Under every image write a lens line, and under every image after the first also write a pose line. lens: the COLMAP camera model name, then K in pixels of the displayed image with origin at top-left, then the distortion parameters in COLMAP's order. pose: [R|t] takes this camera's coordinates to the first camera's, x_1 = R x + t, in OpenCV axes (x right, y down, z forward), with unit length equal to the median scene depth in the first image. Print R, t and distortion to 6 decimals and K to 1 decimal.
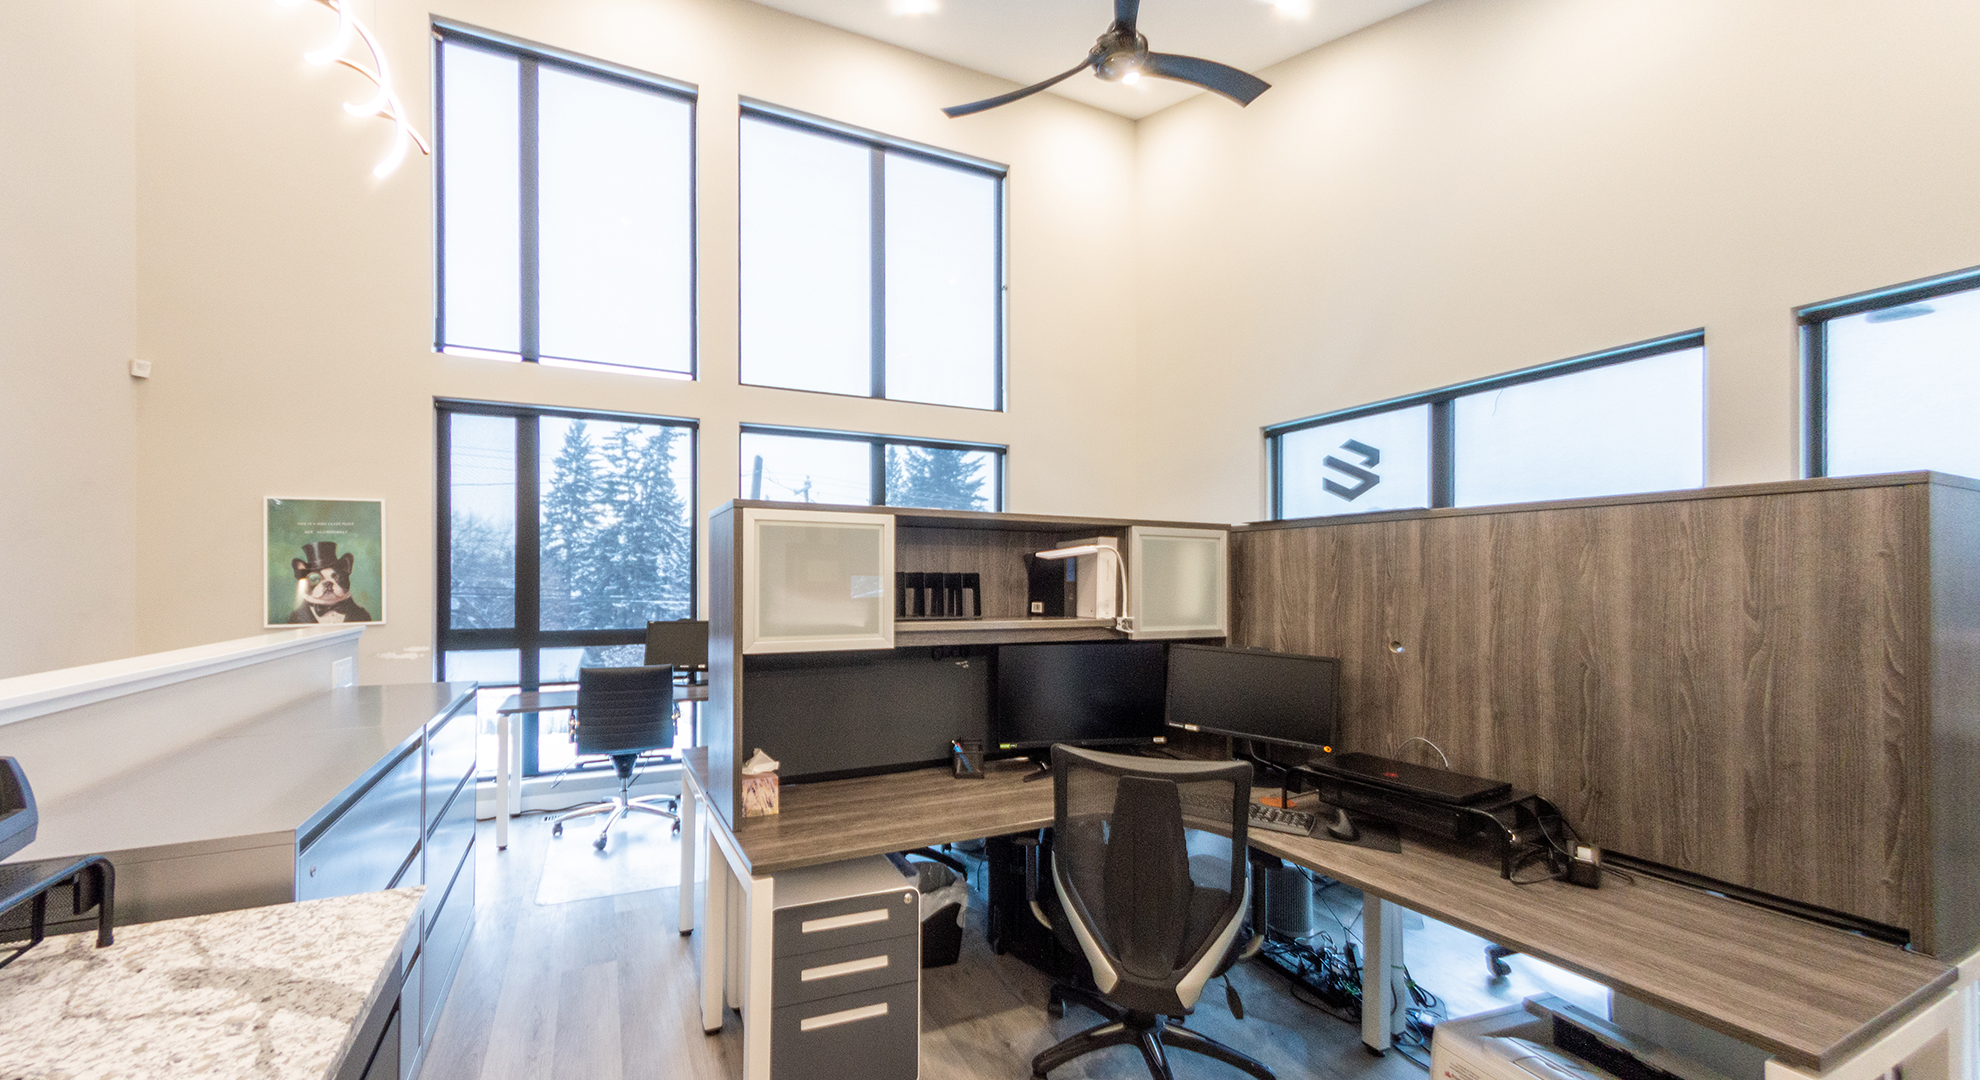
lens RADIAL K [[782.1, 0, 990.4], [0, 782.1, 572.8], [0, 0, 1]] dist [0.009603, -0.000081]
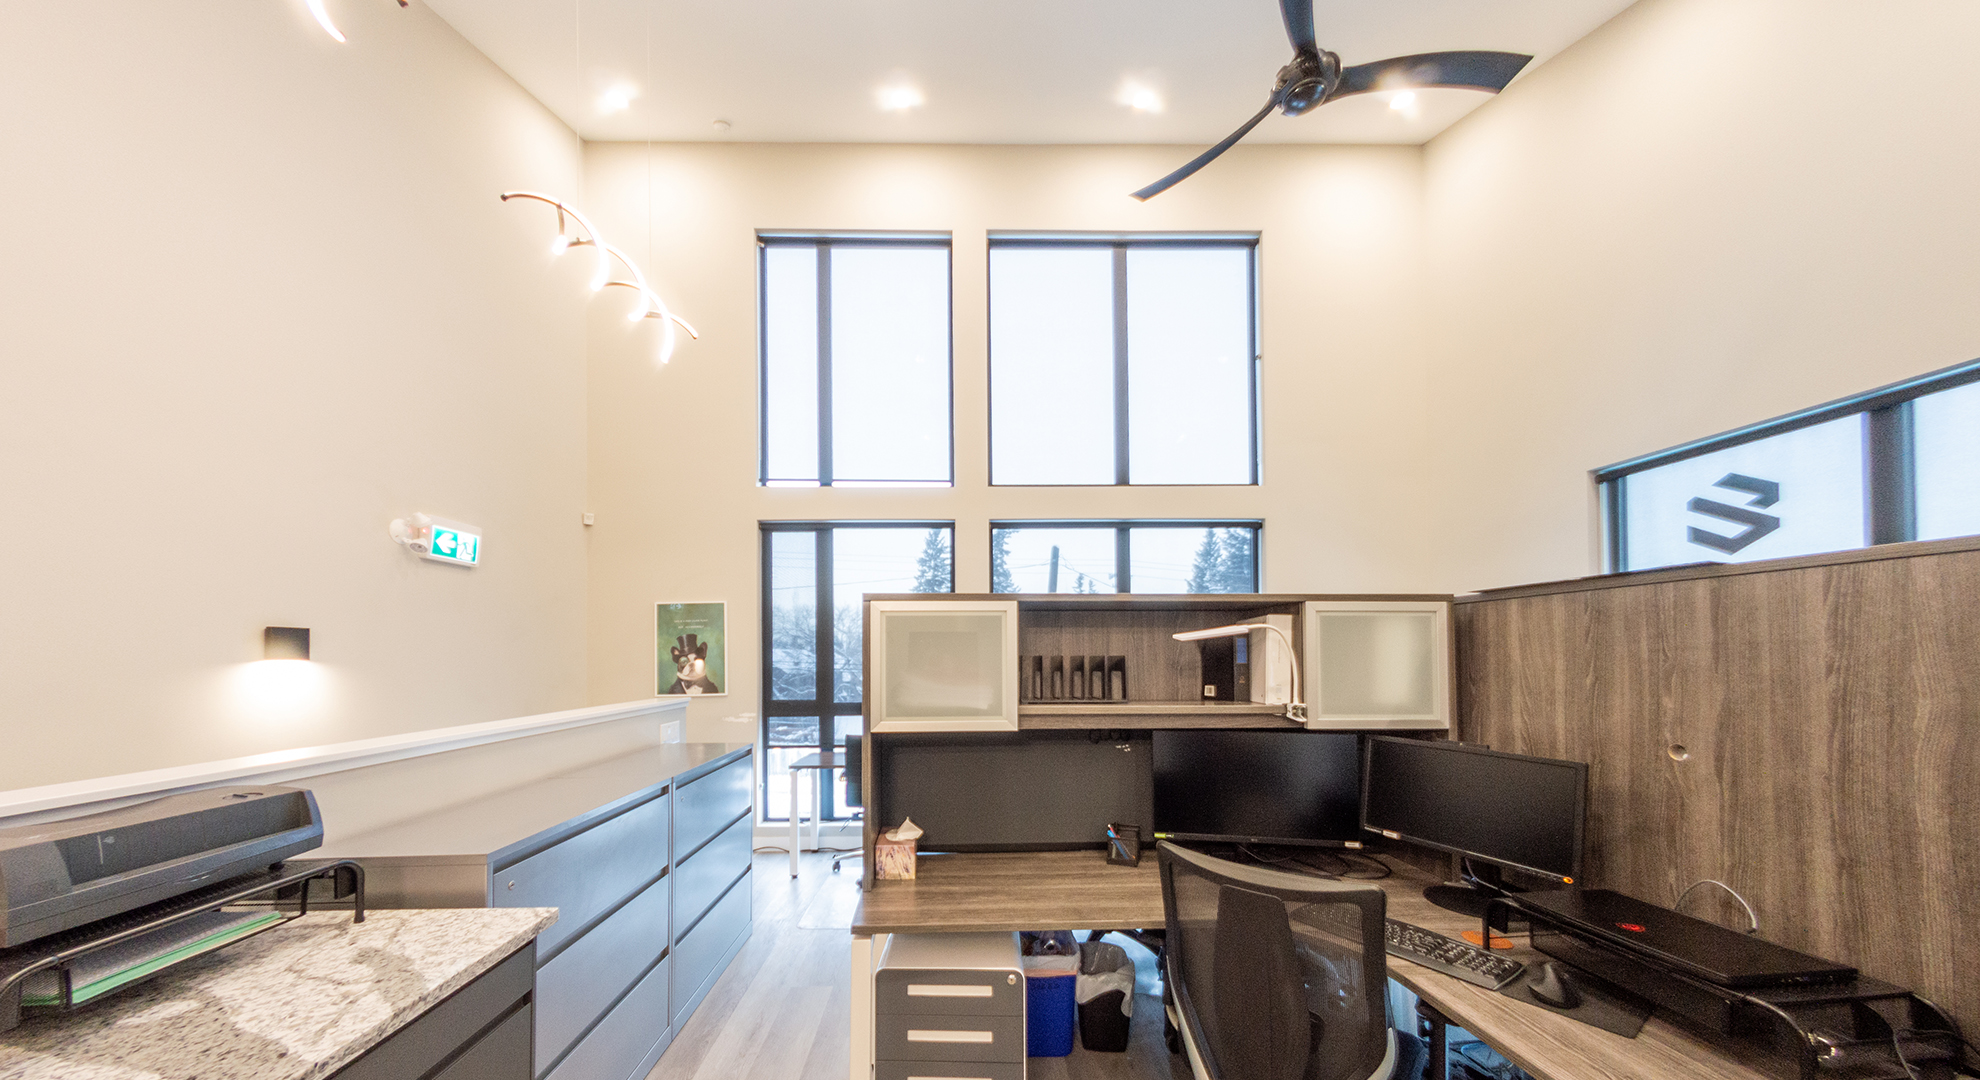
lens RADIAL K [[728.8, 0, 984.4], [0, 728.8, 641.0], [0, 0, 1]] dist [0.008106, -0.000167]
pose [[0.910179, -0.014998, -0.413944, 0.182034], [0.010019, 0.999849, -0.014197, -0.006239], [0.414094, 0.008774, 0.910192, 0.086487]]
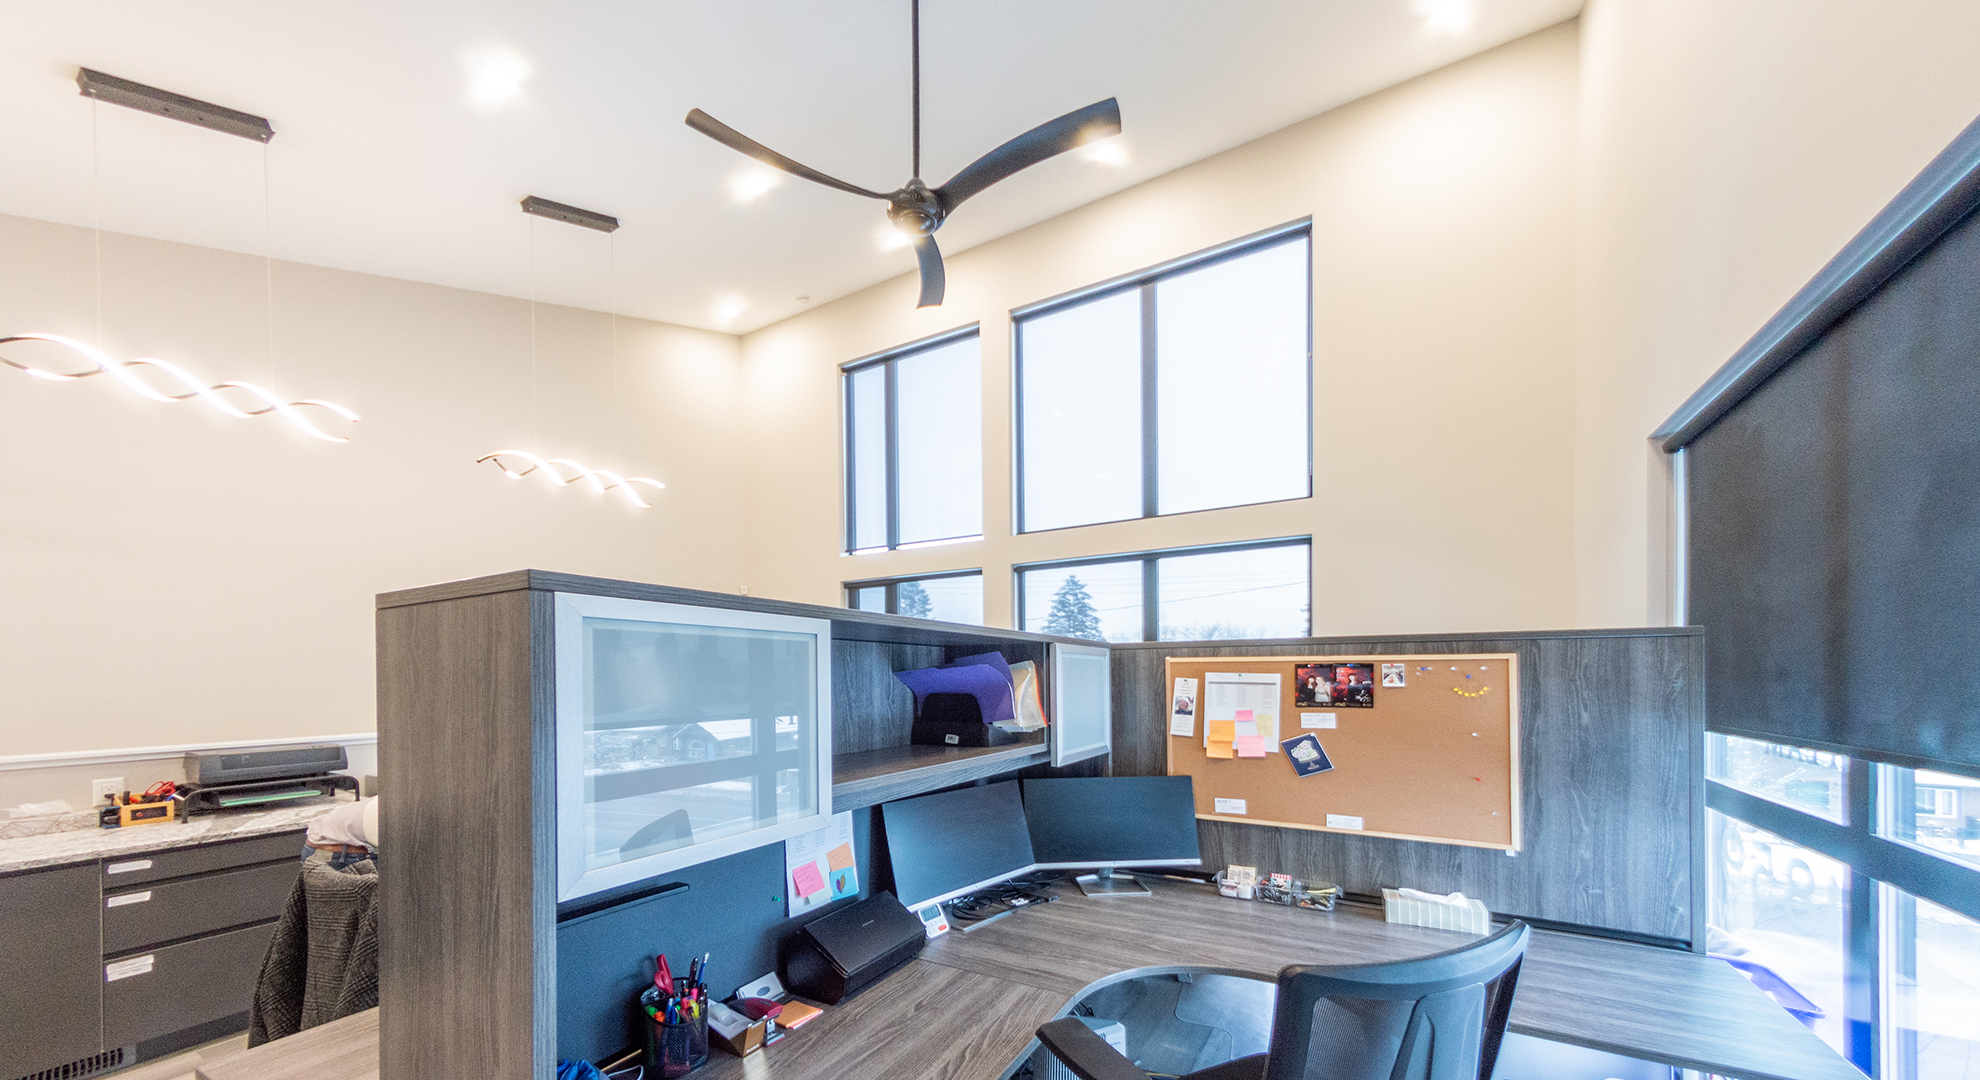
lens RADIAL K [[701.8, 0, 987.6], [0, 701.8, 672.7], [0, 0, 1]] dist [0.001045, 0.000020]
pose [[0.544552, -0.005322, -0.838710, 1.107701], [0.012588, 0.999919, 0.001828, -0.030978], [0.838633, -0.011553, 0.544575, 0.599255]]
